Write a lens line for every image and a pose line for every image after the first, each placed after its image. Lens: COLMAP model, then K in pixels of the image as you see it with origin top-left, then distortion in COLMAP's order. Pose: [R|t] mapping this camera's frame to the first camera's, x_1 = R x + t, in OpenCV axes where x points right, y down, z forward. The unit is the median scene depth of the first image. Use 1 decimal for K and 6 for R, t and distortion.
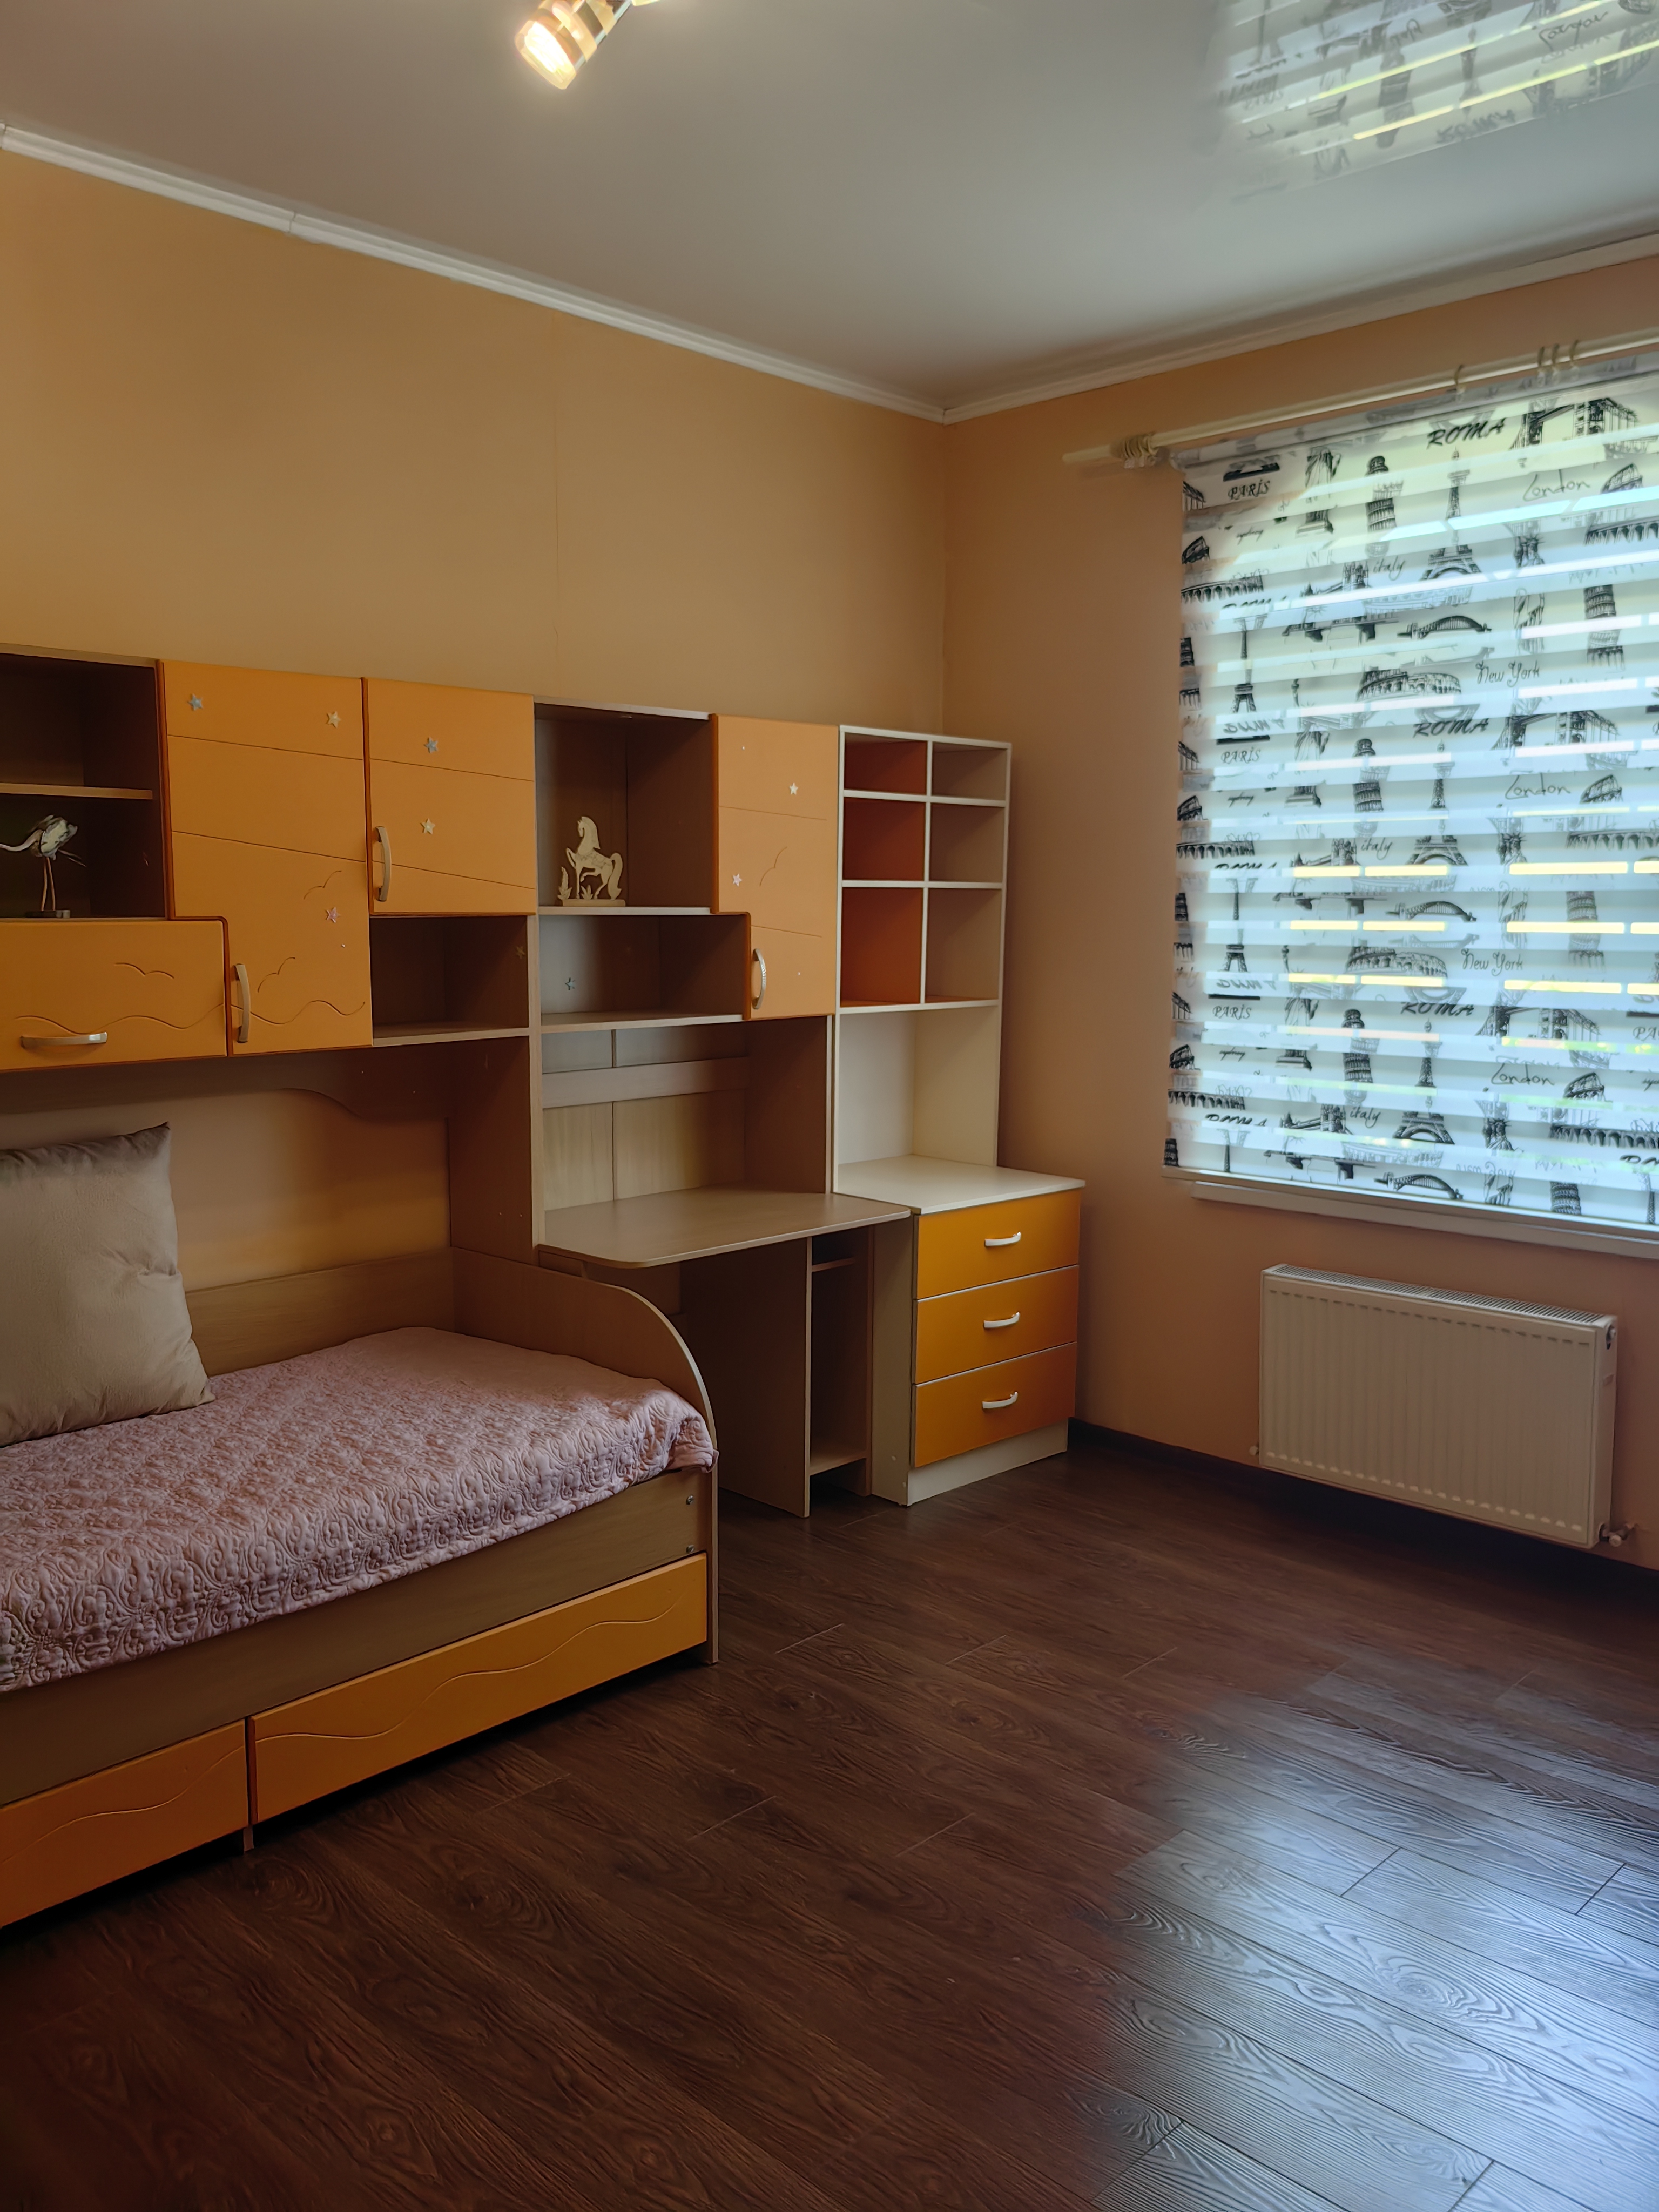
lens RADIAL K [[1786.4, 0, 828.2], [0, 1786.4, 1104.7], [0, 0, 1]] dist [0.069078, -0.044809]
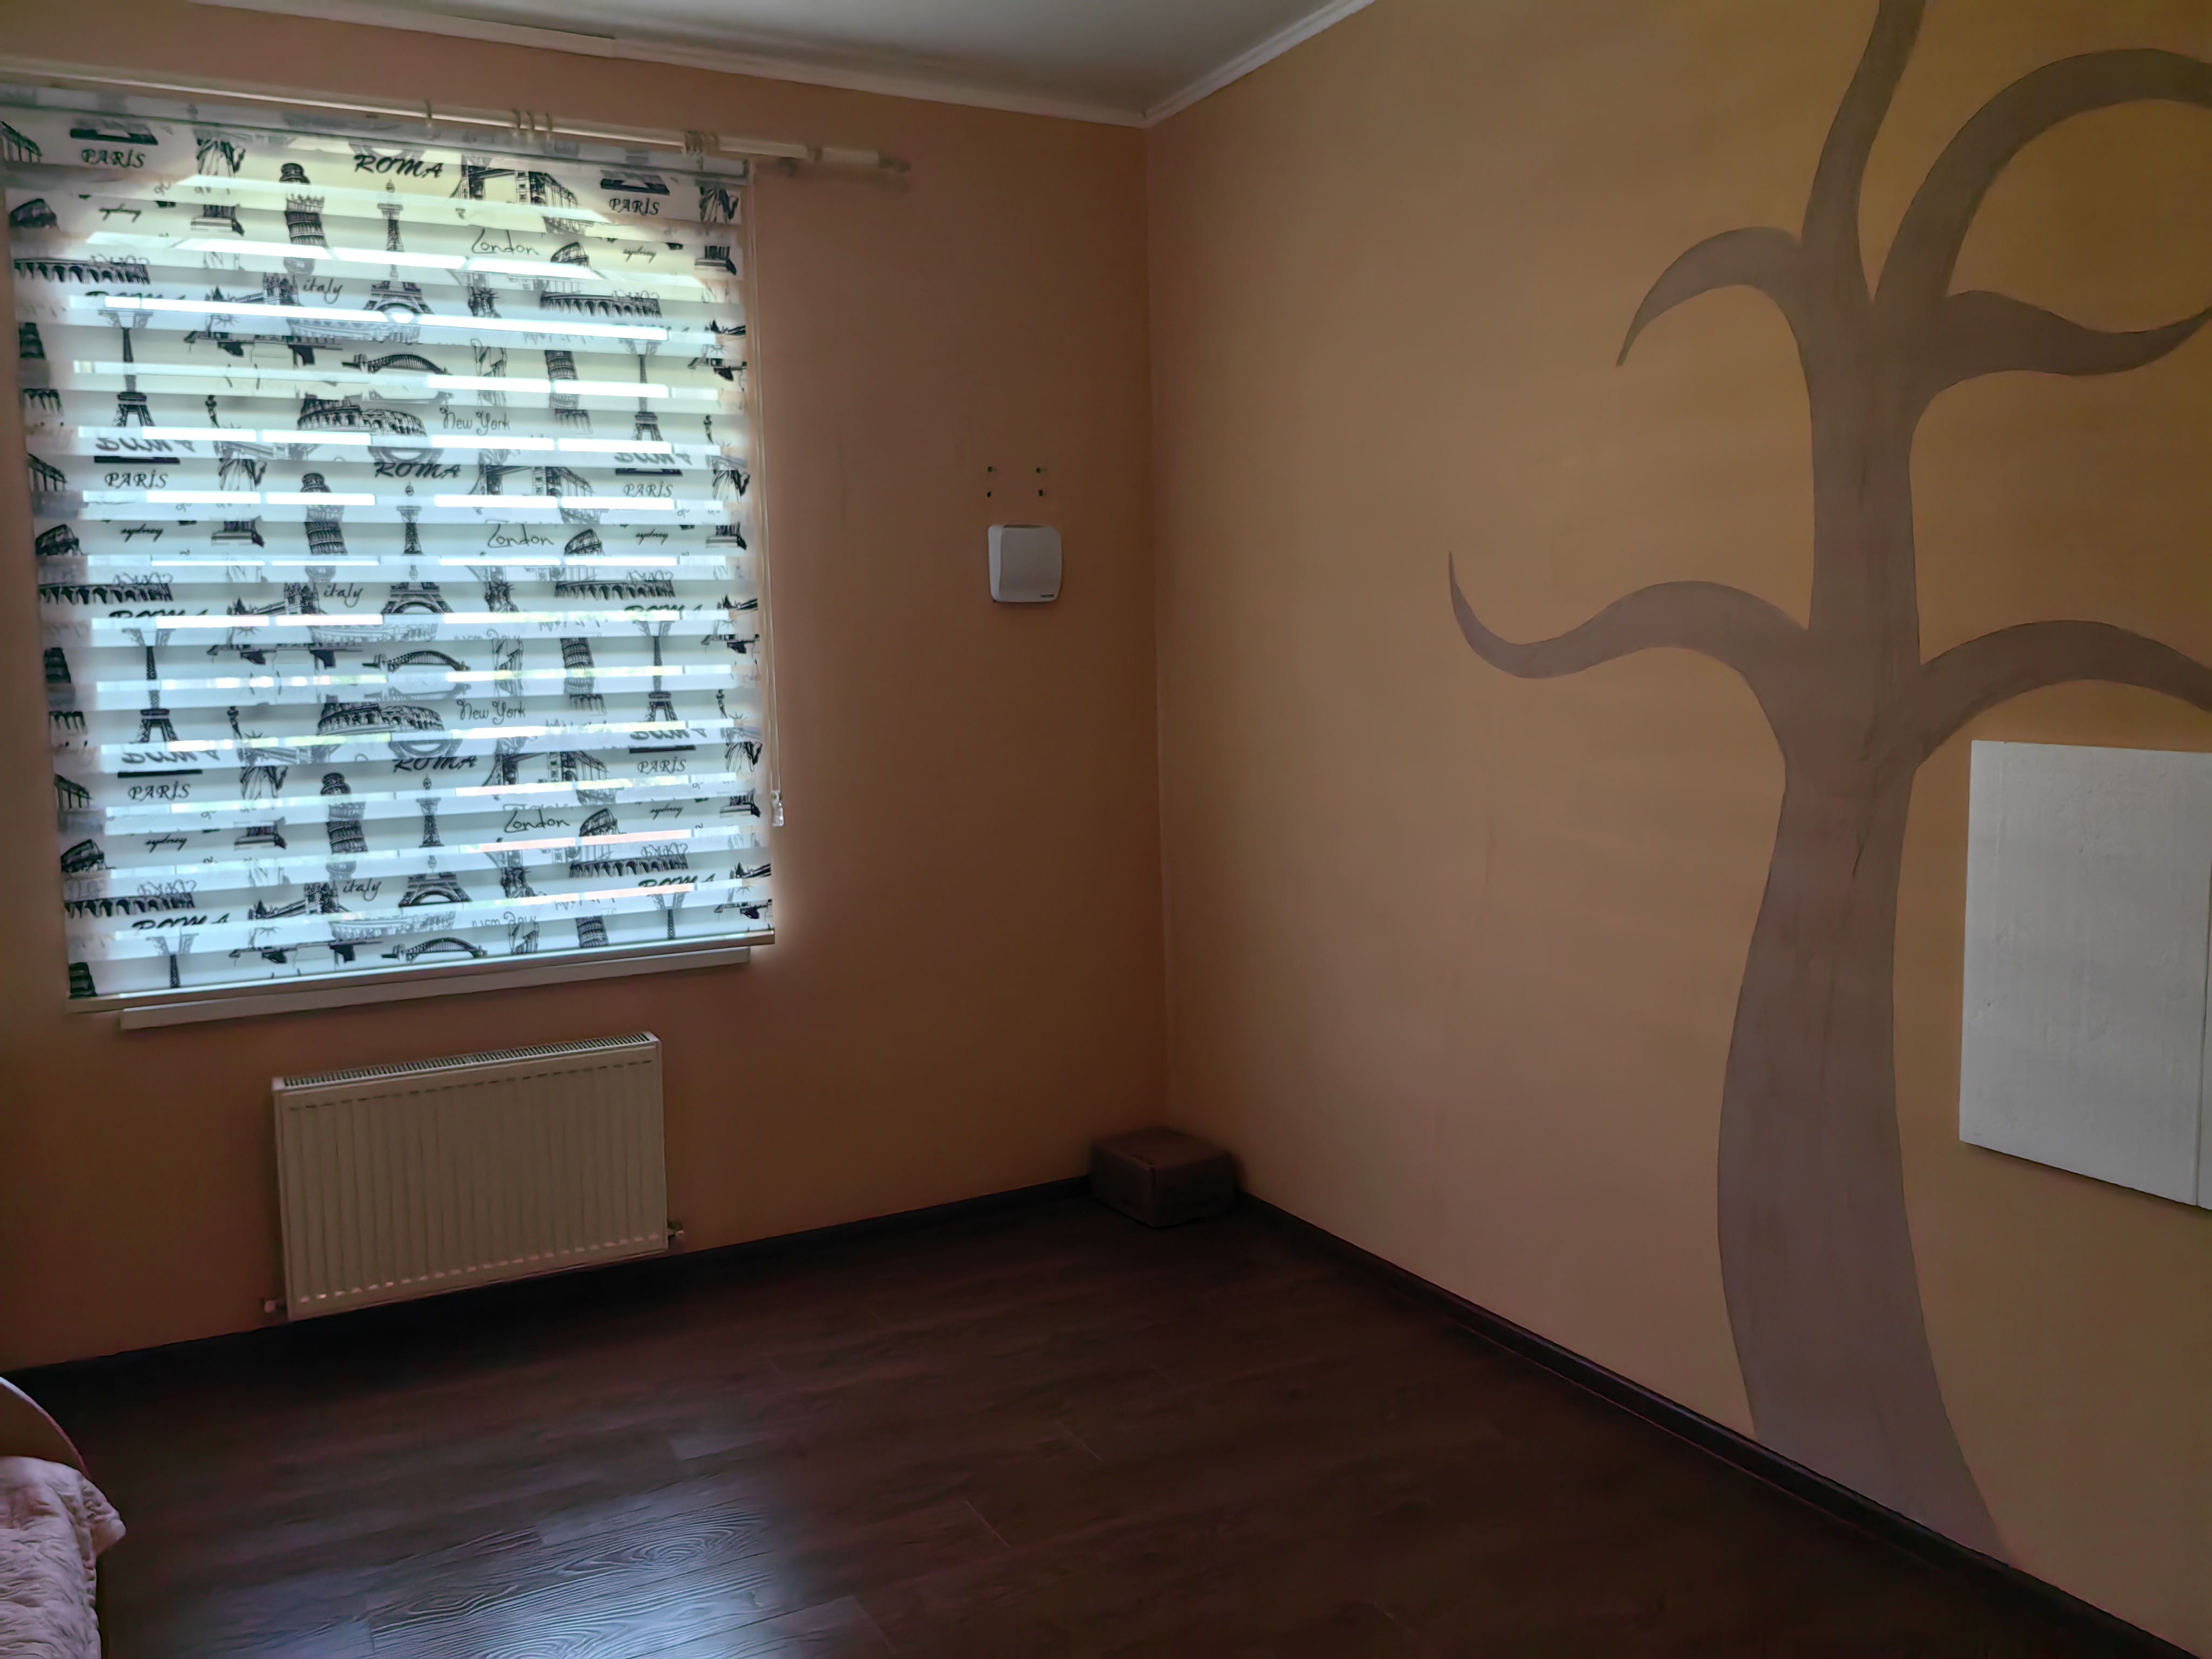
lens RADIAL K [[1786.4, 0, 1091.5], [0, 1786.4, 783.6], [0, 0, 1]] dist [0.069078, -0.044809]
pose [[0.343758, -0.086952, 0.935024, -0.428621], [0.133207, 0.990150, 0.043106, -0.037056], [-0.929562, 0.109733, 0.351955, 0.338999]]
